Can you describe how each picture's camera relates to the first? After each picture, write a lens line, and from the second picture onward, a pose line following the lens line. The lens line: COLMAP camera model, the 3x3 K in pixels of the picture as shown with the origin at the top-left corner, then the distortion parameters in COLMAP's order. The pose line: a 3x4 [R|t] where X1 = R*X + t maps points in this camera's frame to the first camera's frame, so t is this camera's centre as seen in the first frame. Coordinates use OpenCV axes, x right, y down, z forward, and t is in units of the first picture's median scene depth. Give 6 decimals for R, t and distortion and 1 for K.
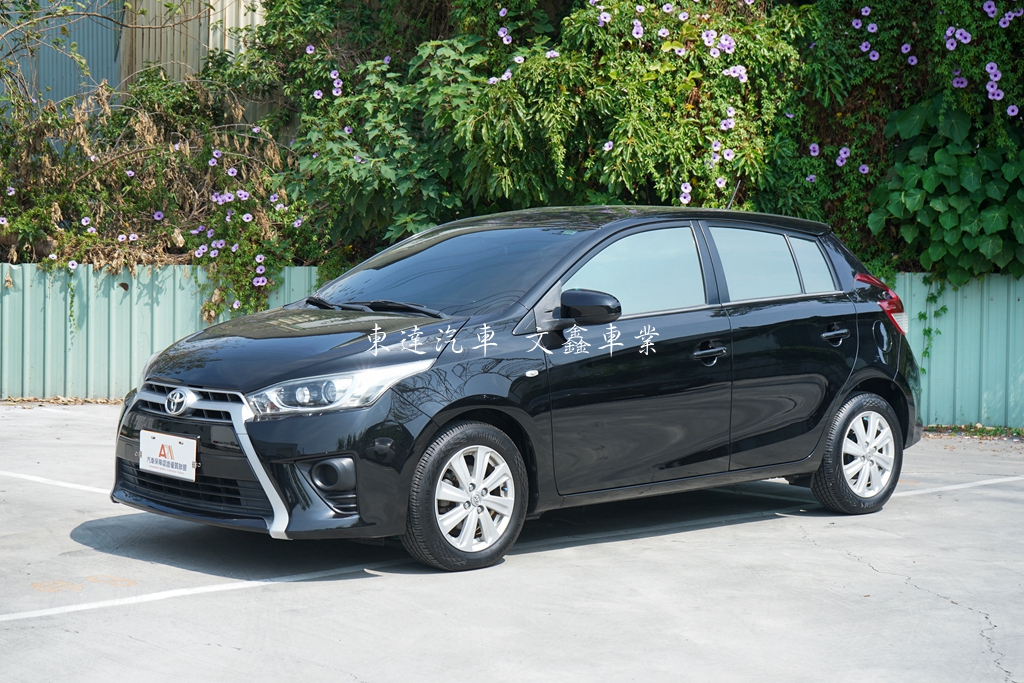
lens RADIAL K [[1731.3, 0, 497.1], [0, 1731.3, 366.4], [0, 0, 1]] dist [-0.034199, 0.000000]
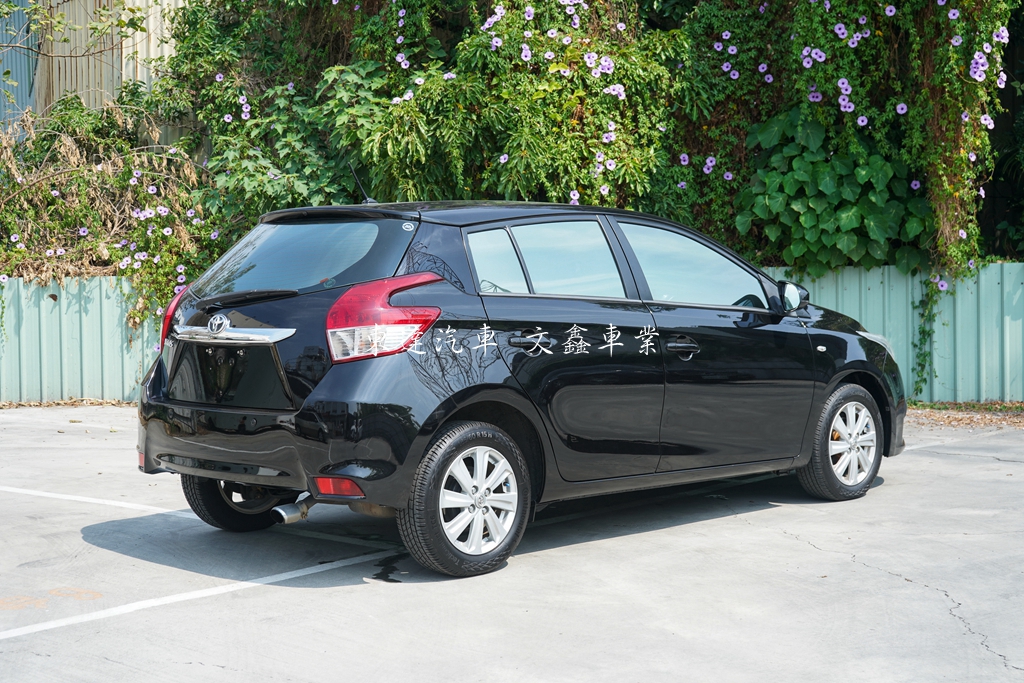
lens RADIAL K [[1499.9, 0, 510.5], [0, 1499.9, 342.6], [0, 0, 1]] dist [-0.030986, 0.000000]
pose [[0.995138, -0.027432, 0.094589, -0.023107], [0.028490, 0.999546, -0.009851, -0.000787], [-0.094276, 0.012498, 0.995468, 0.048516]]
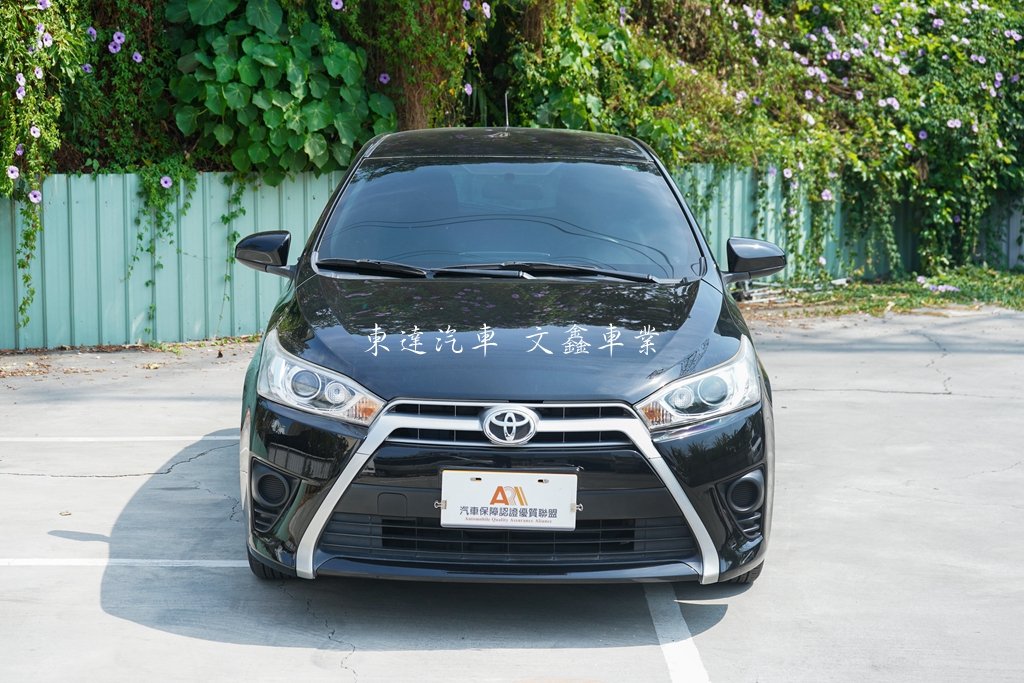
lens RADIAL K [[1794.8, 0, 511.4], [0, 1794.8, 343.8], [0, 0, 1]] dist [-0.047864, 0.000000]
pose [[0.700950, -0.090614, 0.707431, -0.322995], [0.045421, 0.995554, 0.082515, -0.034410], [-0.711763, -0.025706, 0.701949, 0.211127]]
